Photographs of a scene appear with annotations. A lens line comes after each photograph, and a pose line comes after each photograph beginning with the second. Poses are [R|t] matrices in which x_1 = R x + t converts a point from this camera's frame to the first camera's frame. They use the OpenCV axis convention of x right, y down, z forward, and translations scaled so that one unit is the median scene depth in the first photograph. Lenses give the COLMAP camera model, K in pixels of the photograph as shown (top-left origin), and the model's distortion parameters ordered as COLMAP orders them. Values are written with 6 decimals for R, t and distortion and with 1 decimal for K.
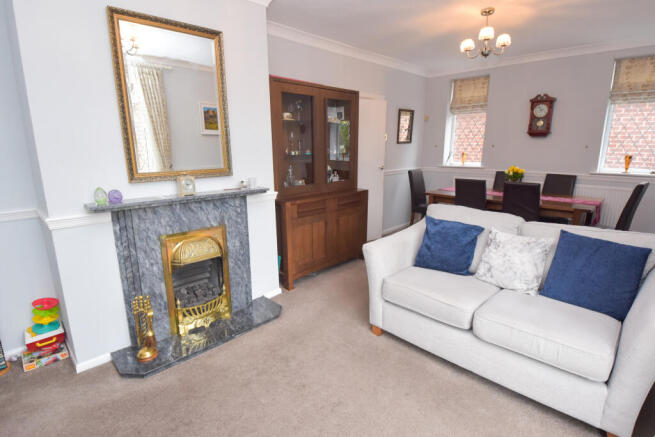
lens RADIAL K [[323.4, 0, 322.5], [0, 323.4, 218.8], [0, 0, 1]] dist [0.014789, -0.037758]
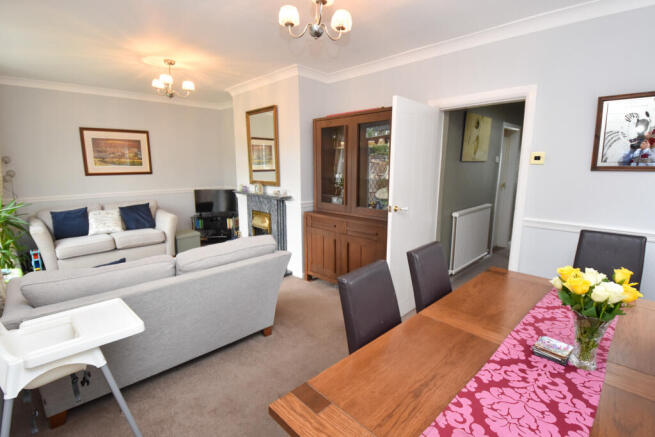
lens RADIAL K [[323.4, 0, 322.5], [0, 323.4, 218.8], [0, 0, 1]] dist [0.014789, -0.037758]
pose [[-0.045075, 0.173886, -0.983734, 0.776299], [-0.216308, 0.959674, 0.179545, -0.181653], [0.975284, 0.220882, -0.005644, 0.711857]]
